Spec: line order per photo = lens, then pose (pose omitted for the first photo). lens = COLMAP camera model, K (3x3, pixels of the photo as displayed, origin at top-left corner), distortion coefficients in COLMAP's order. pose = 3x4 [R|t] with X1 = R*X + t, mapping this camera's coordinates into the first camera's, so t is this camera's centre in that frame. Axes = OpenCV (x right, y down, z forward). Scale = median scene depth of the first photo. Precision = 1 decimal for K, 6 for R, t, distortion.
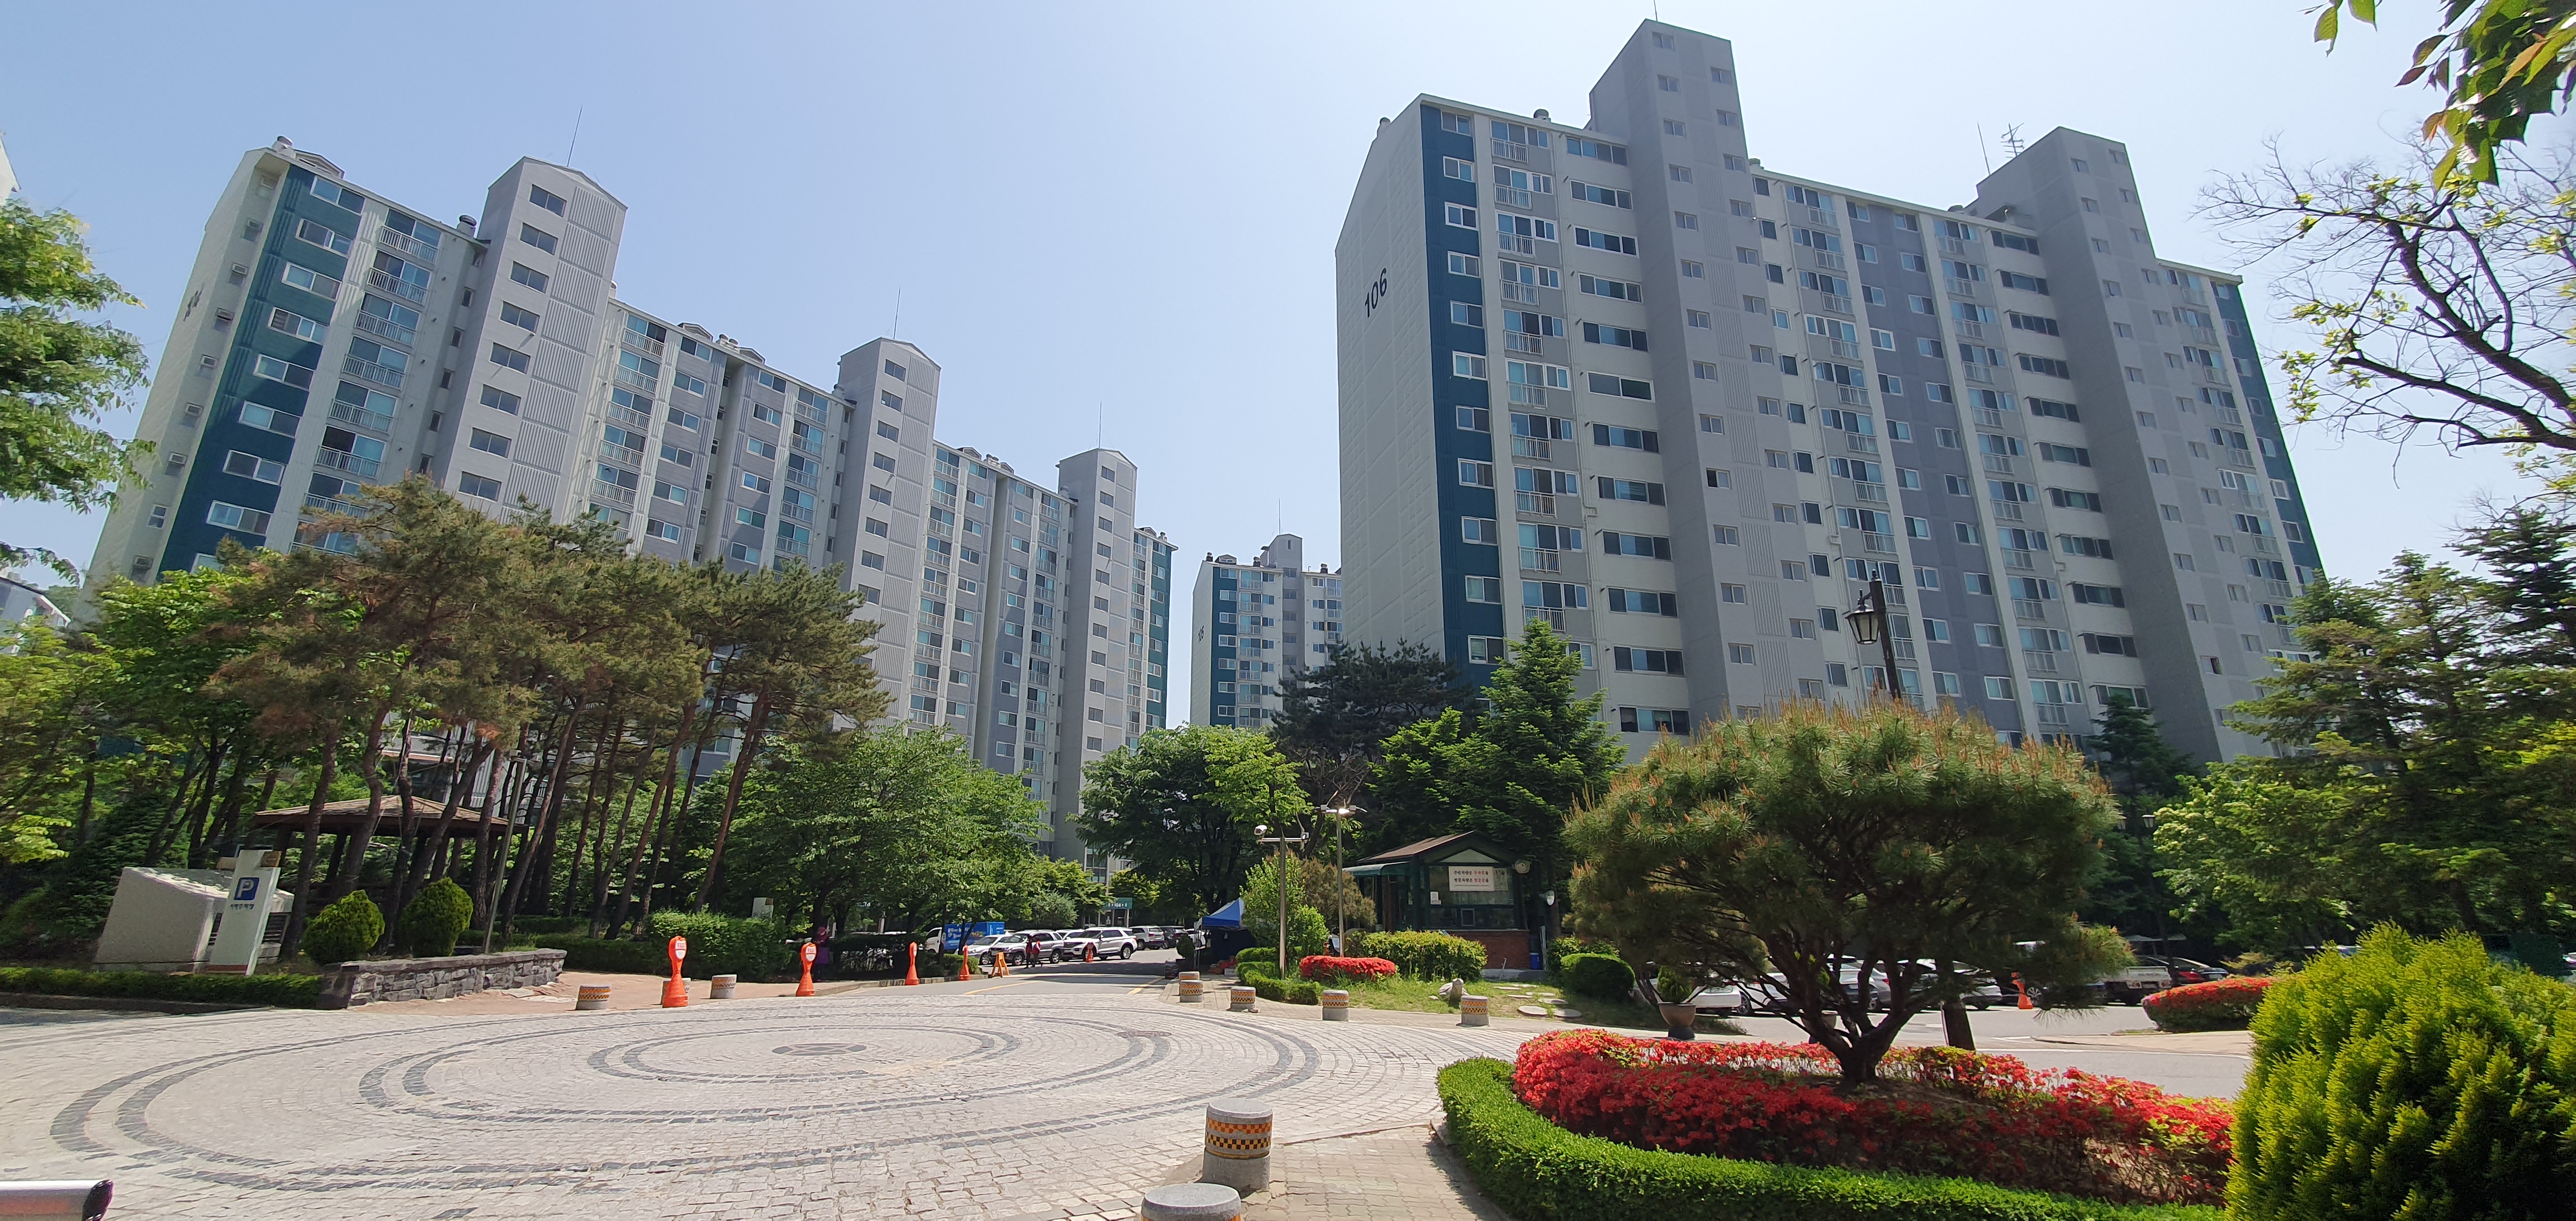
lens RADIAL K [[1035.7, 0, 1291.6], [0, 1035.7, 601.9], [0, 0, 1]] dist [0.018786, -0.000153]
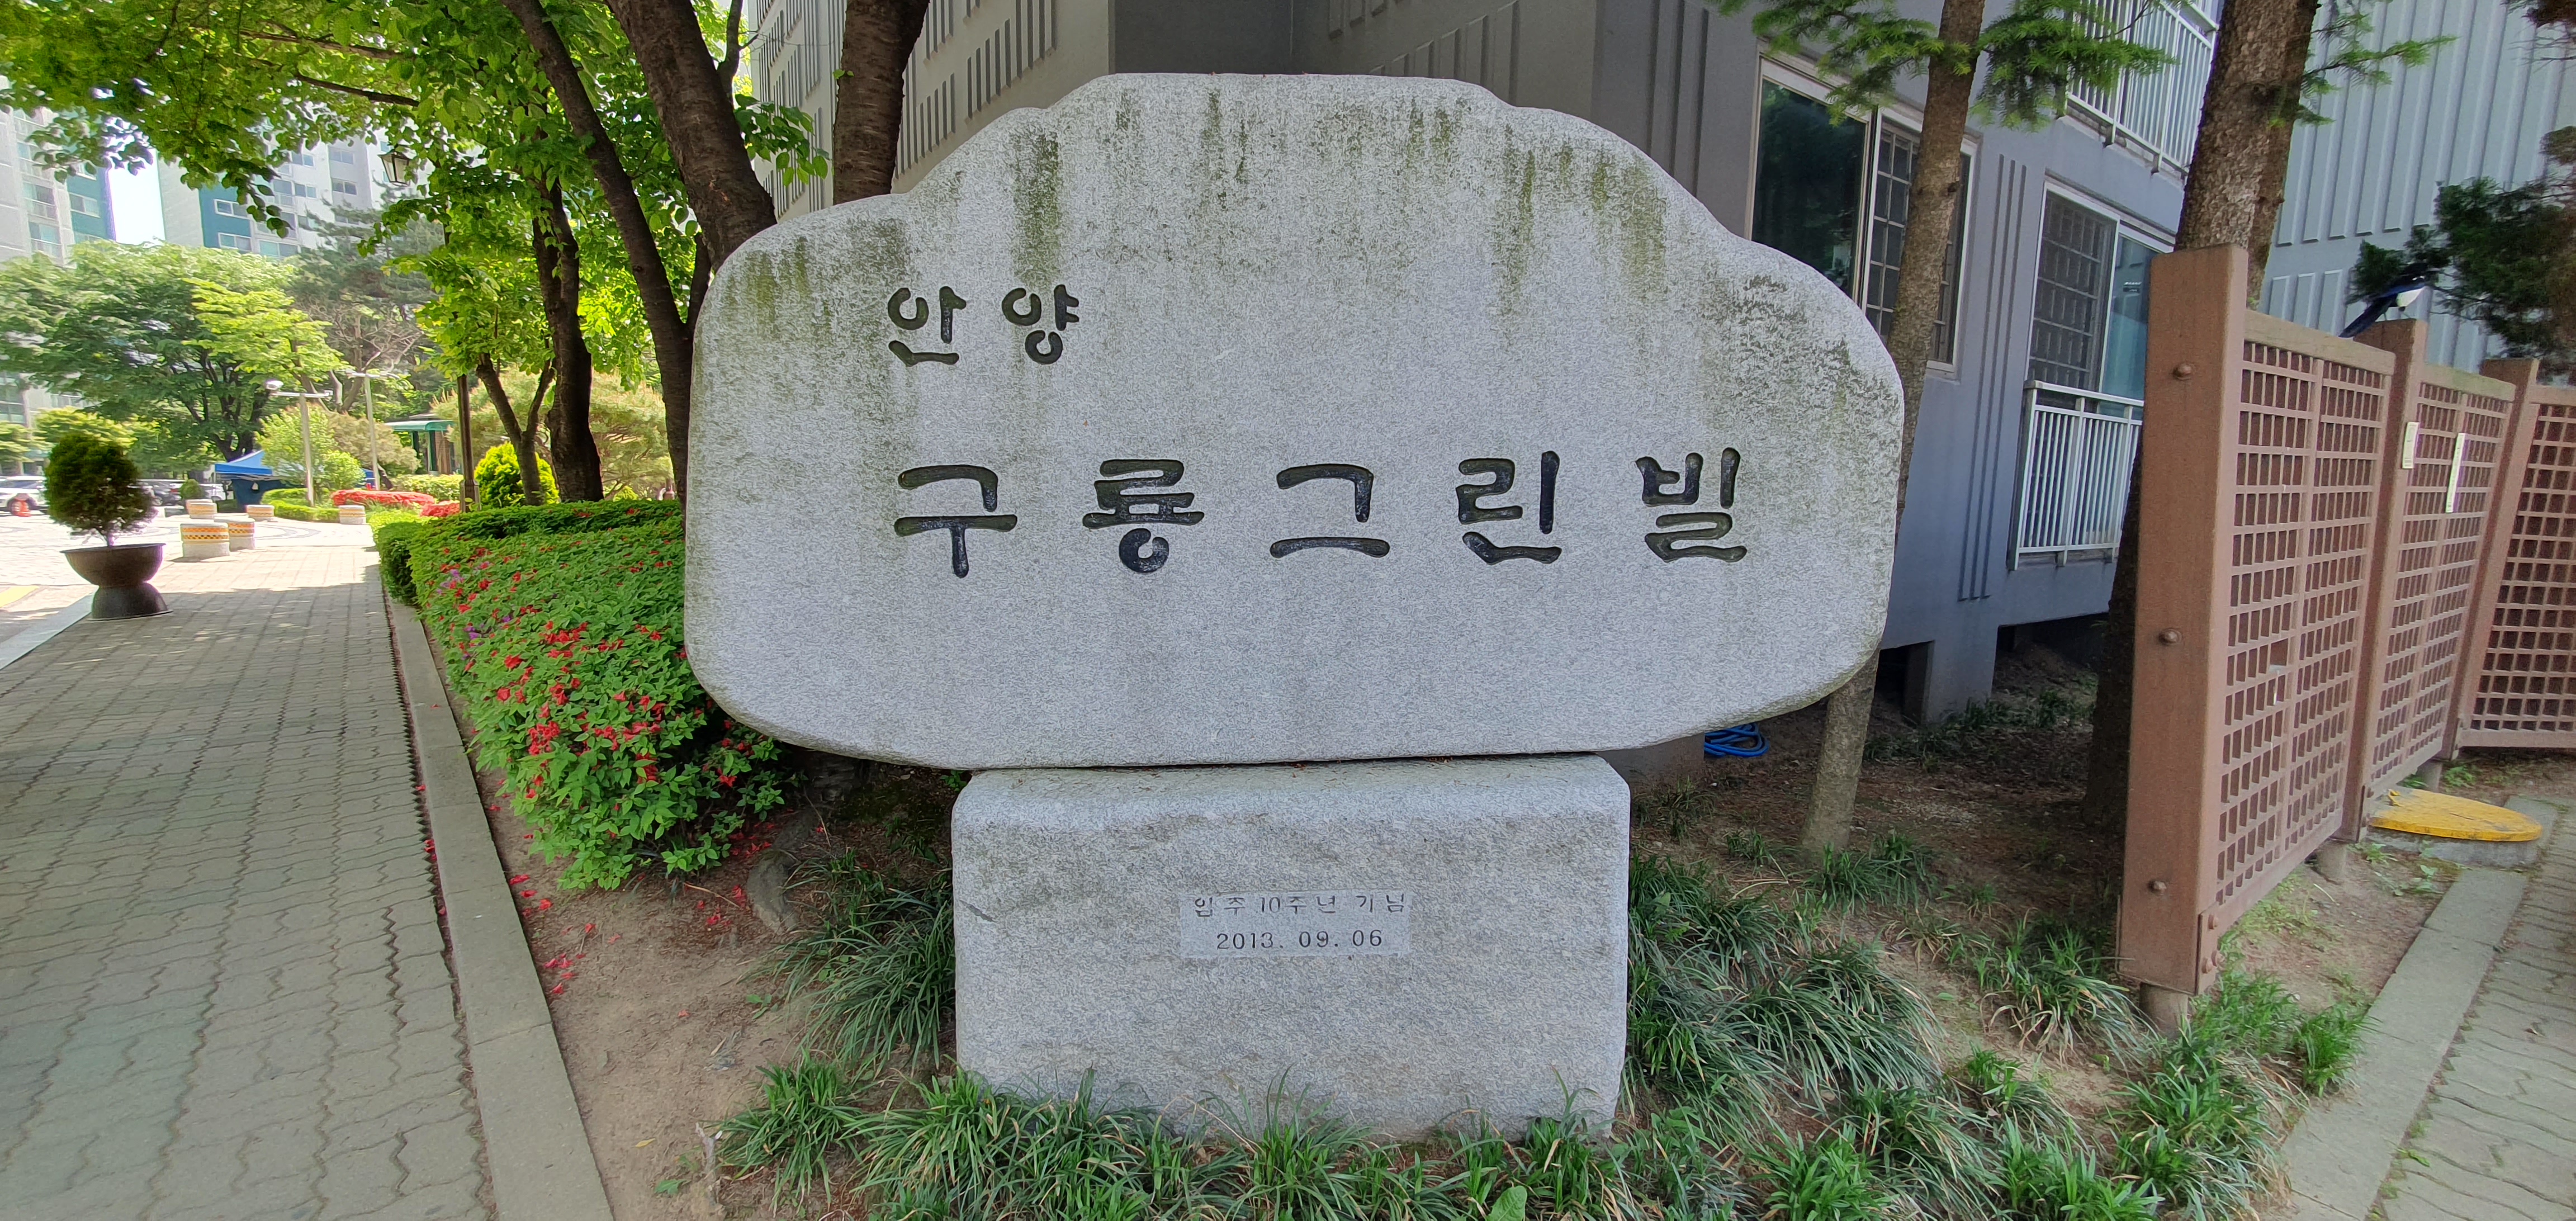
lens RADIAL K [[1035.7, 0, 1291.6], [0, 1035.7, 601.9], [0, 0, 1]] dist [0.018786, -0.000153]
pose [[0.760684, -0.051822, 0.647051, 0.045560], [-0.204732, 0.926777, 0.314911, -0.120684], [-0.615991, -0.372020, 0.694374, -0.460160]]
